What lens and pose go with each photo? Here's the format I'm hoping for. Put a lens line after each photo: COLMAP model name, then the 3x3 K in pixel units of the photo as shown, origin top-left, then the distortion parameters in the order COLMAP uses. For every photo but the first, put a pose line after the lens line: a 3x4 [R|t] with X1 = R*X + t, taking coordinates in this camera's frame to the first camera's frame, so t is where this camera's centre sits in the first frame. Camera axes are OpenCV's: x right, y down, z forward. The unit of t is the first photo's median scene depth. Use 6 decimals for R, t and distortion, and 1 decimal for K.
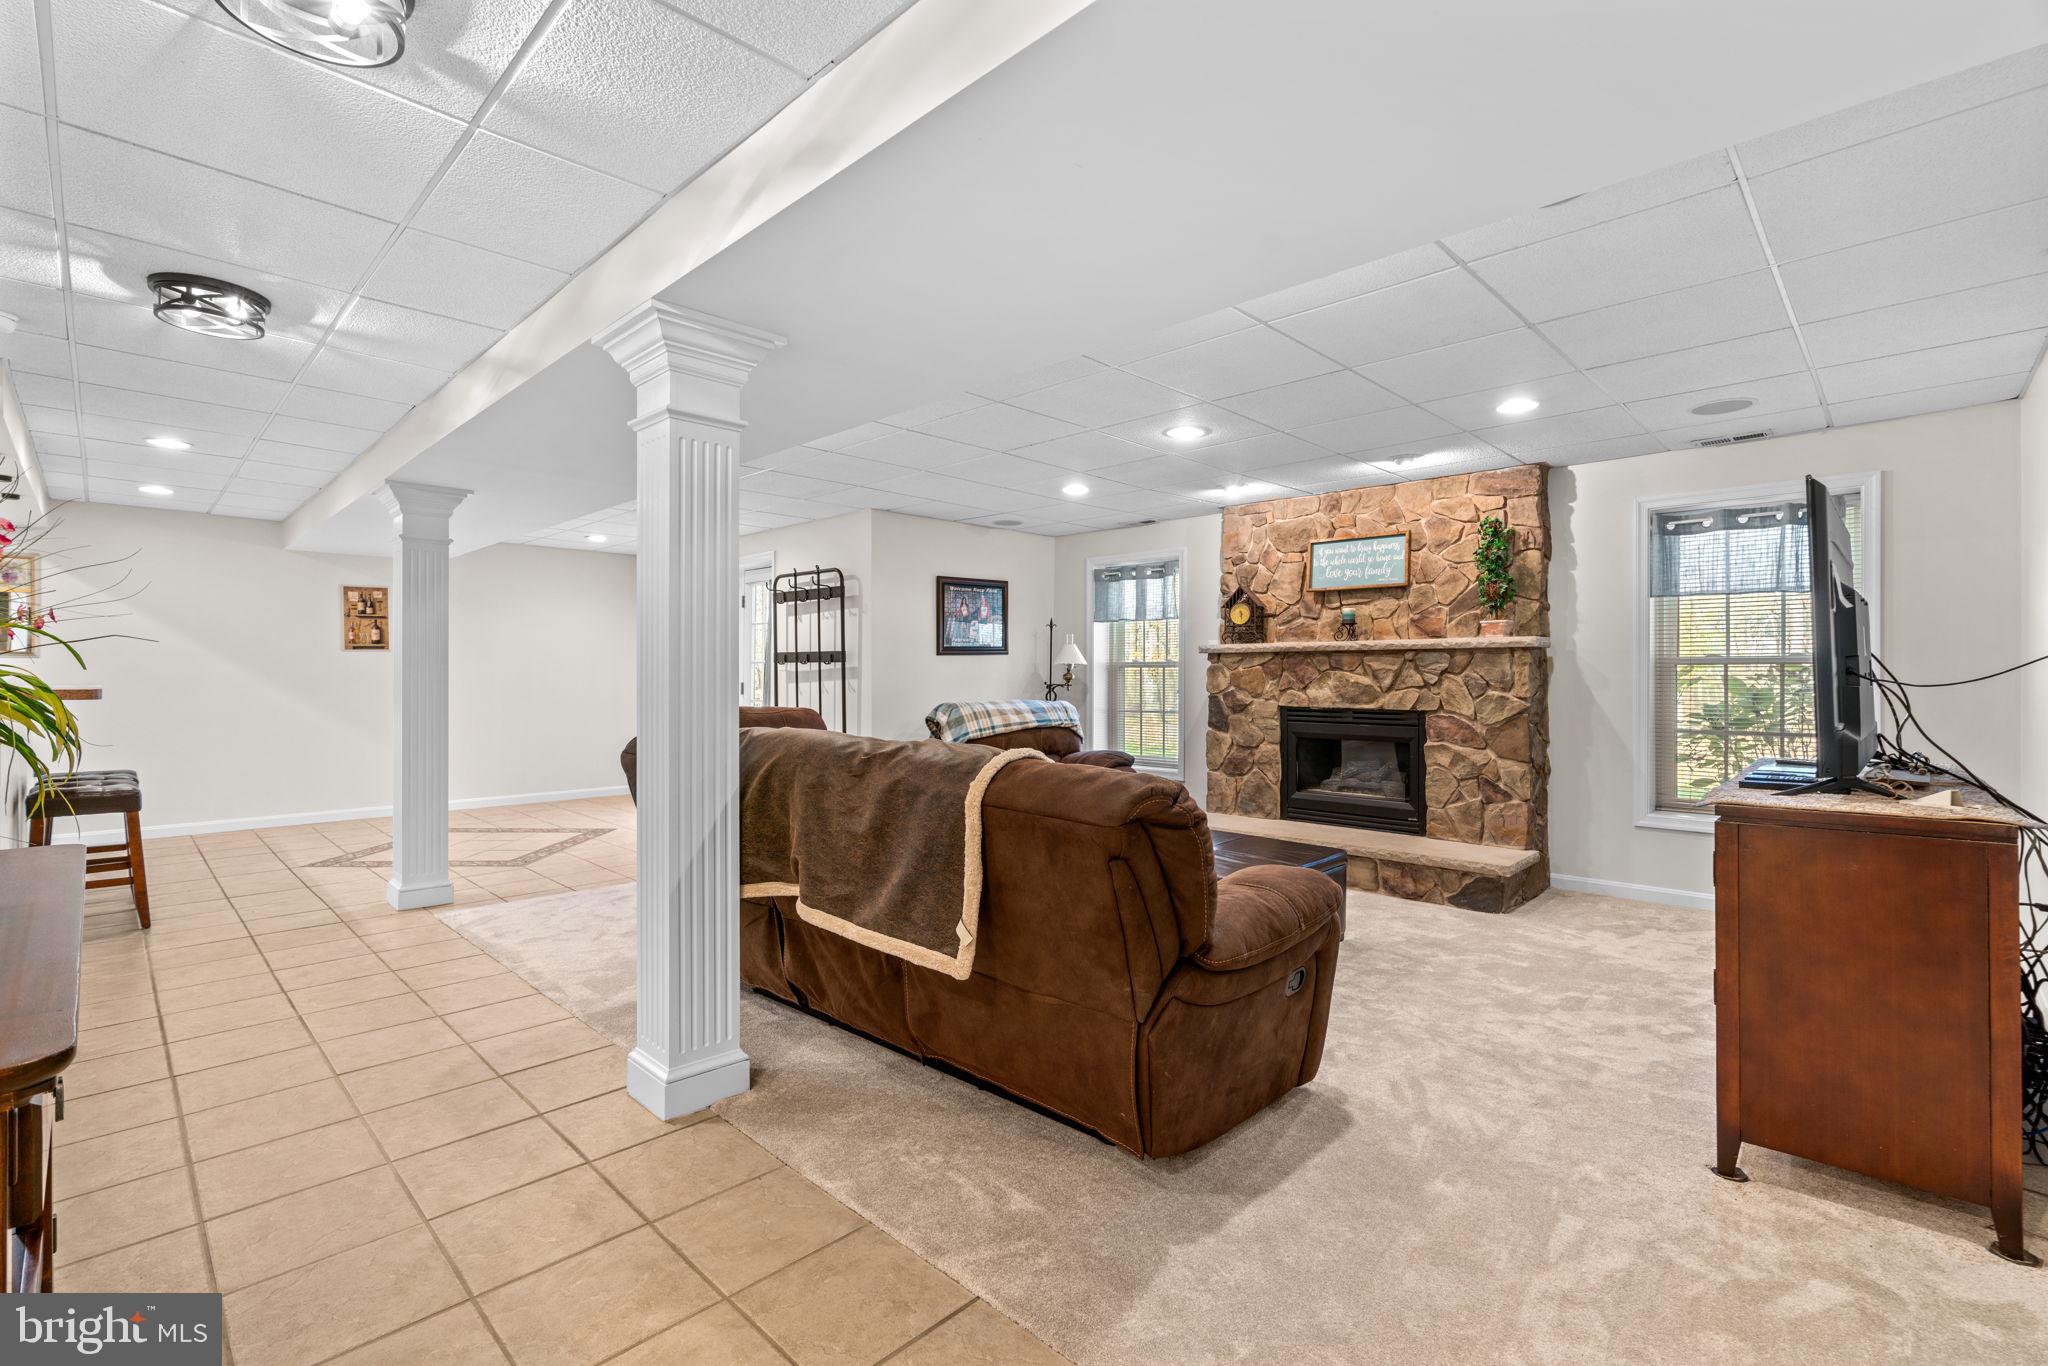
lens RADIAL K [[919.7, 0, 1021.4], [0, 919.7, 680.6], [0, 0, 1]] dist [-0.016865, 0.007429]
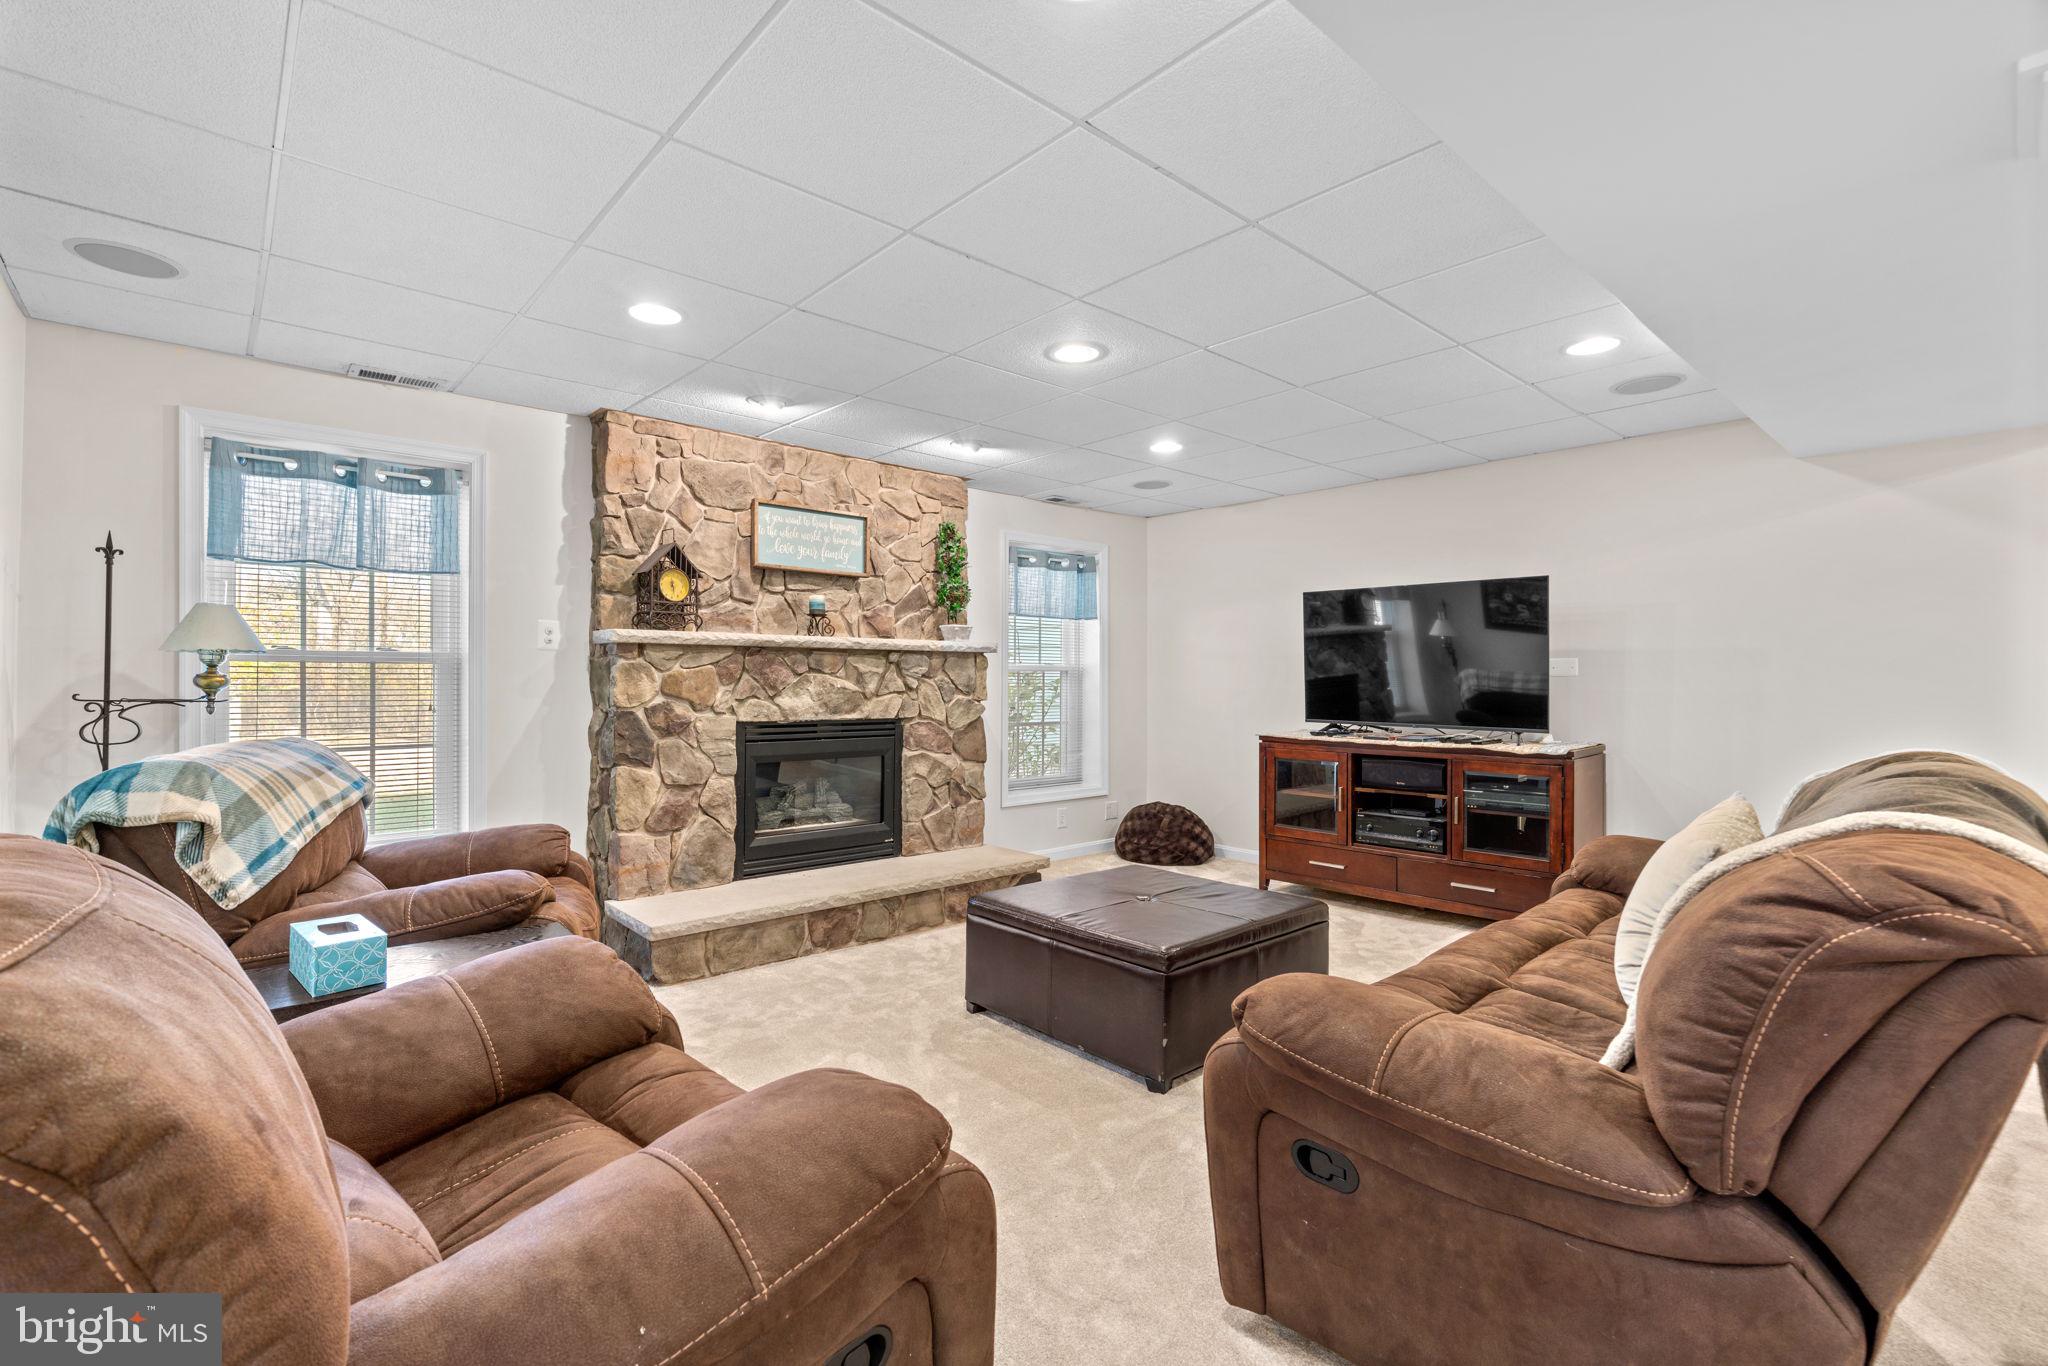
lens RADIAL K [[919.7, 0, 1021.4], [0, 919.7, 680.6], [0, 0, 1]] dist [-0.016865, 0.007429]
pose [[0.066079, -0.004586, 0.997804, -0.442319], [0.000377, 0.999989, 0.004571, -0.008198], [-0.997814, 0.000074, 0.066080, 0.780006]]
